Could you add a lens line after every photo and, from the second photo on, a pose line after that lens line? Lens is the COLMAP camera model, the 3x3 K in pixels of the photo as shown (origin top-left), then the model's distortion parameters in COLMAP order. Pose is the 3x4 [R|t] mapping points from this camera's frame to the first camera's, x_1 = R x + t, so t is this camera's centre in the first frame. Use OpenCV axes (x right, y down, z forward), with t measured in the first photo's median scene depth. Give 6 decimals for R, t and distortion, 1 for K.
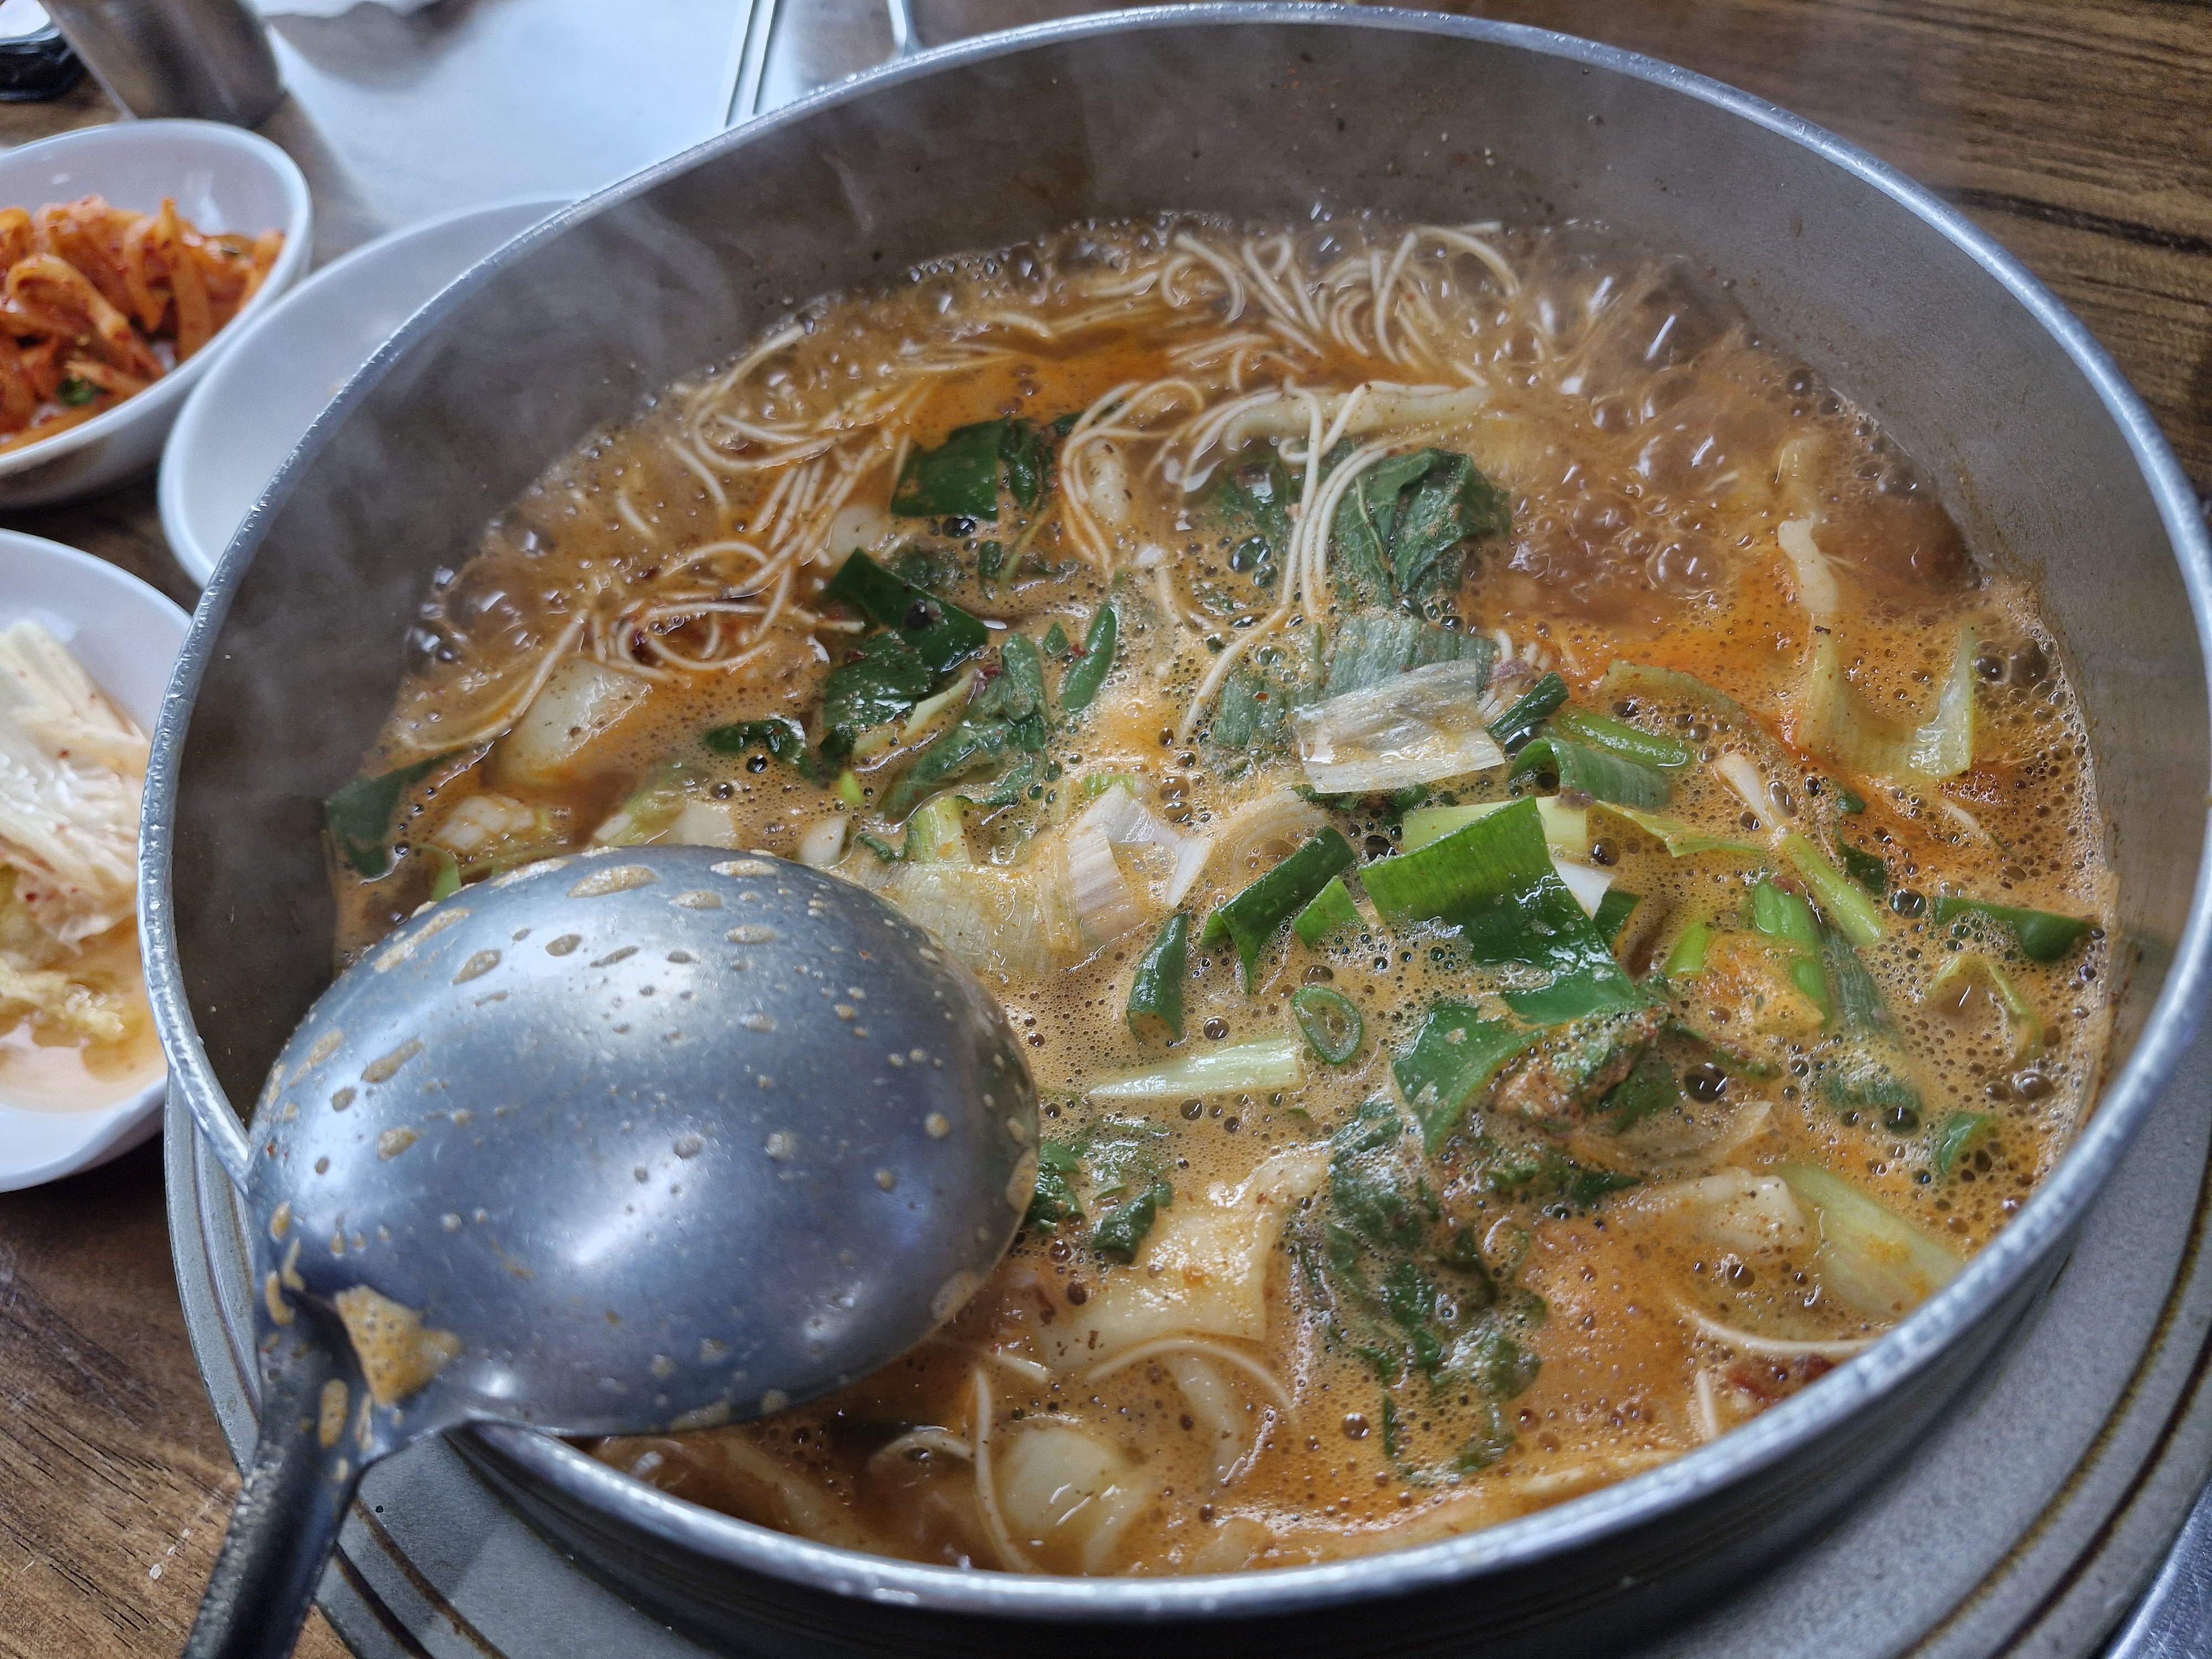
lens RADIAL K [[1545.1, 0, 1105.7], [0, 1545.1, 849.2], [0, 0, 1]] dist [-0.037760, 0.012518]
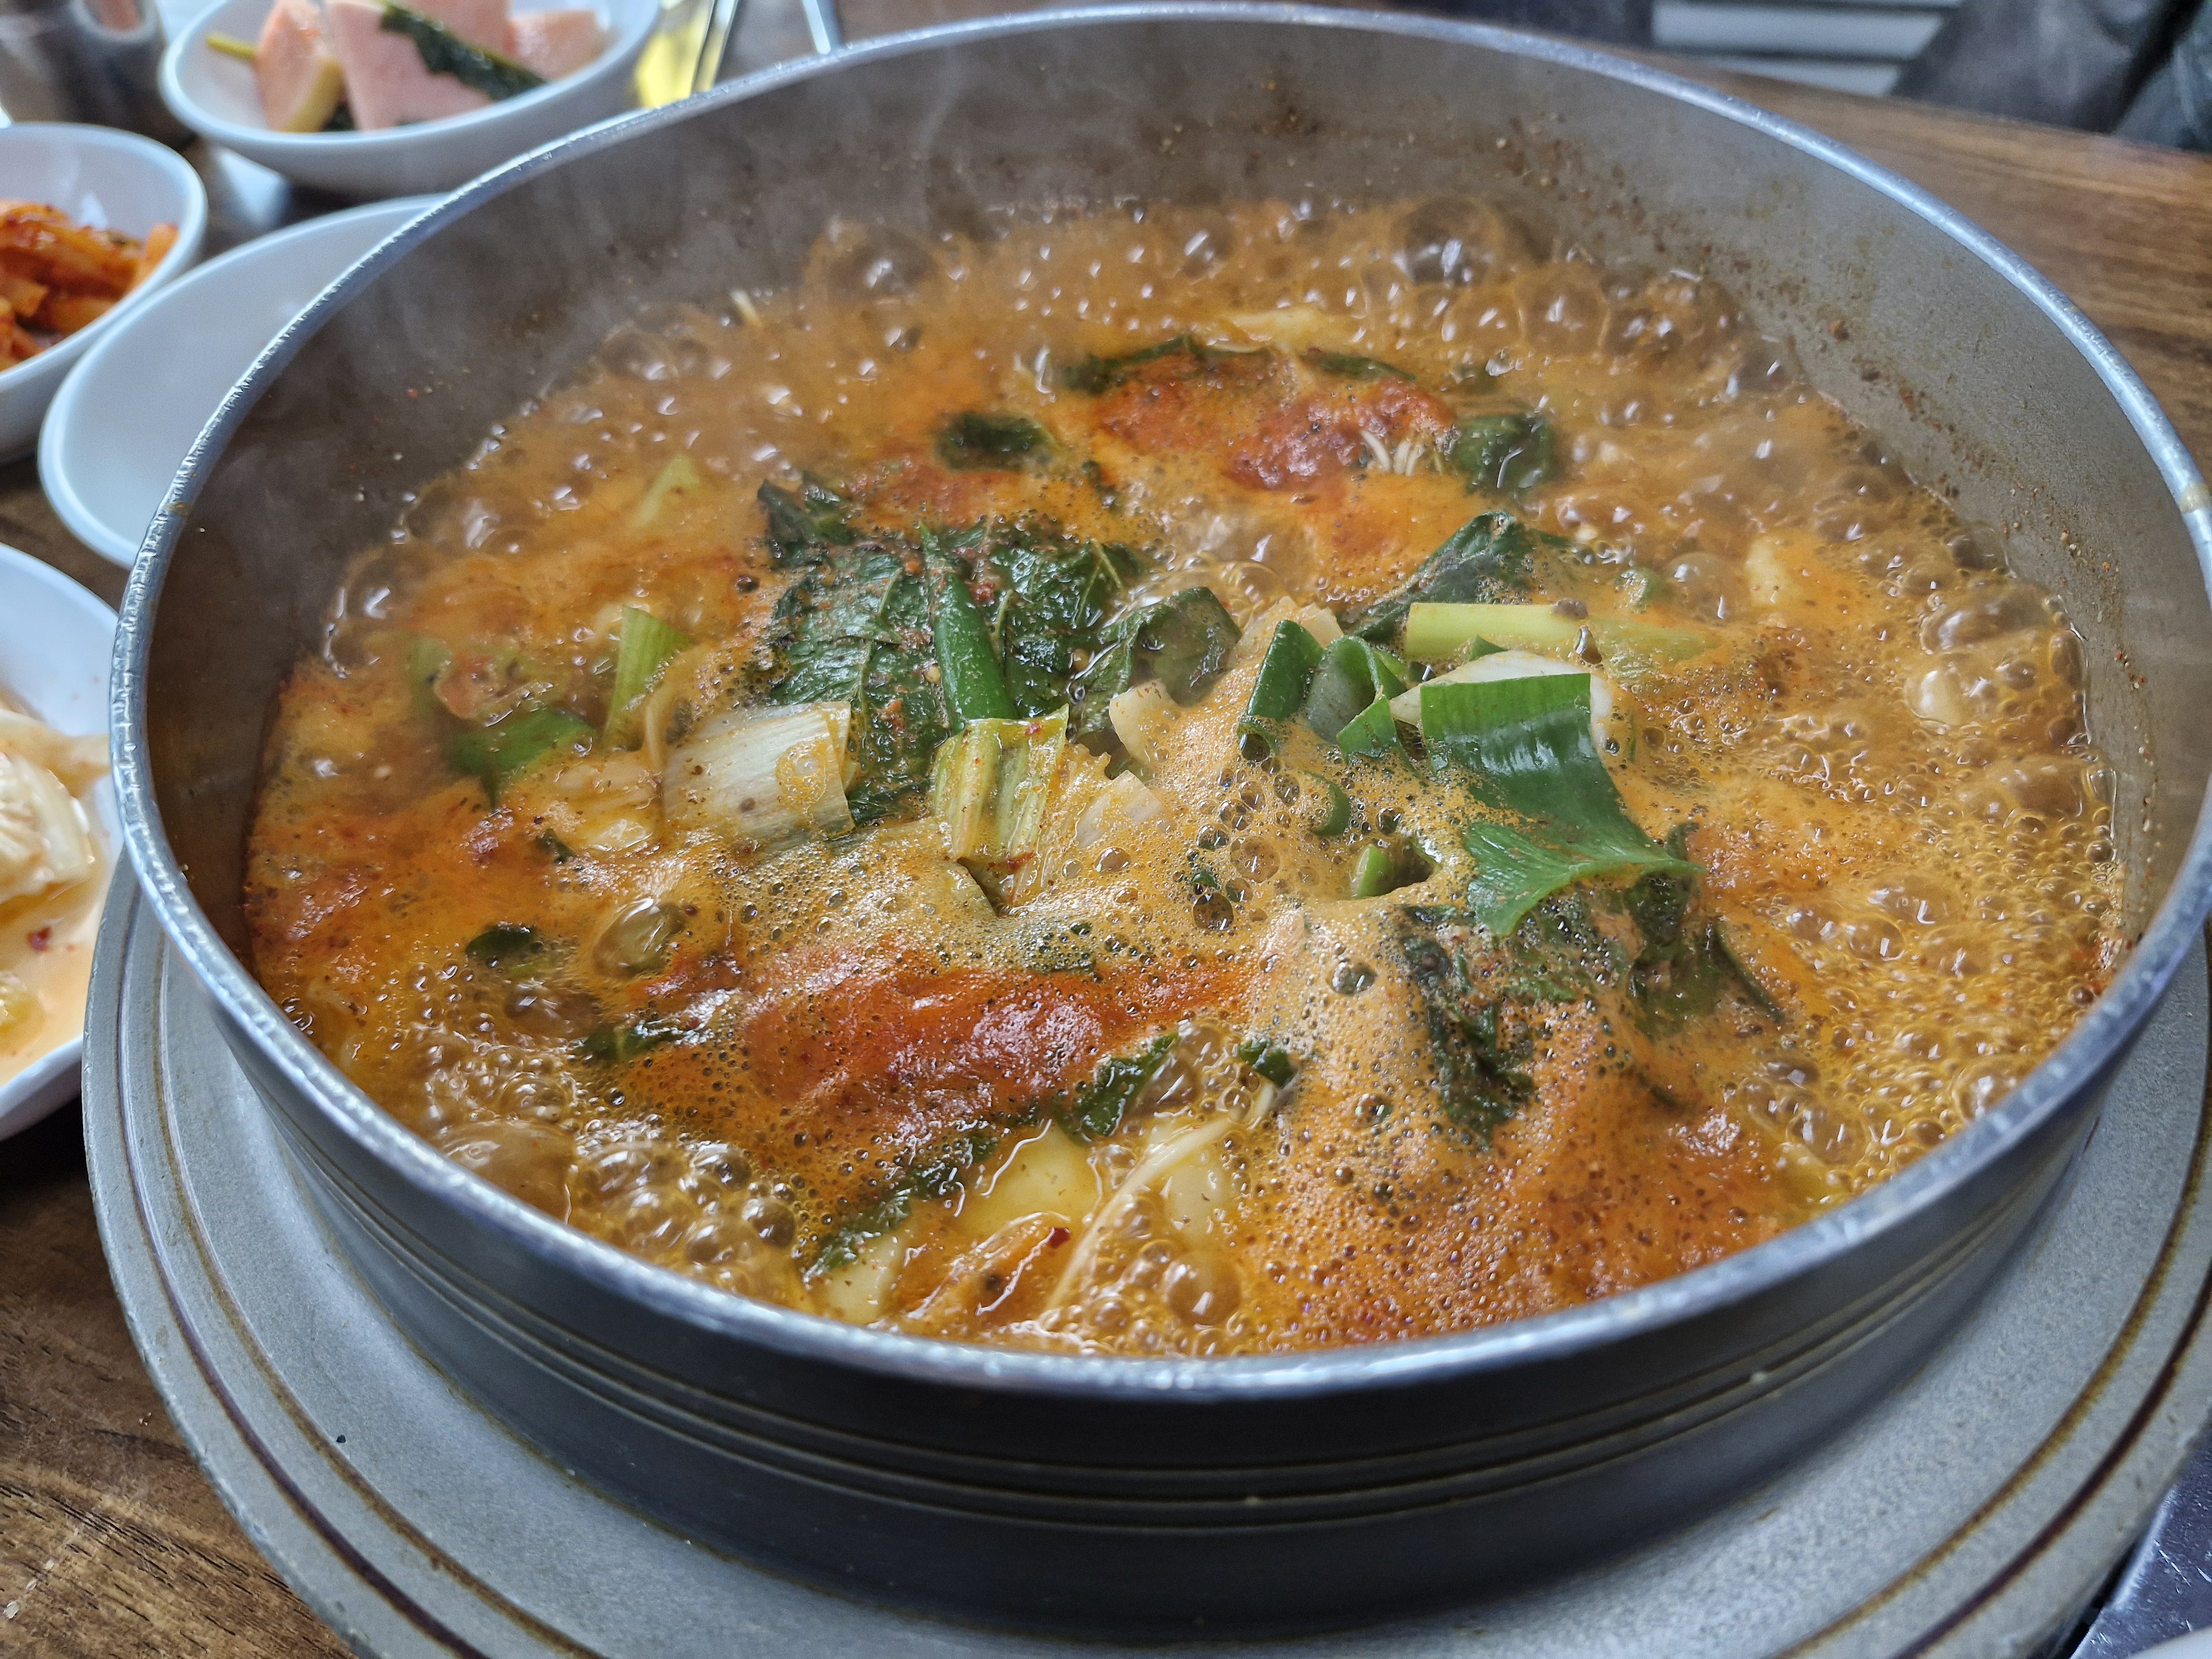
lens RADIAL K [[1545.1, 0, 1122.7], [0, 1545.1, 837.5], [0, 0, 1]] dist [-0.037760, 0.012518]
pose [[0.994328, 0.007877, 0.106066, -0.086992], [0.003716, 0.994072, -0.108662, 0.130711], [-0.106294, 0.108439, 0.988404, 0.028315]]
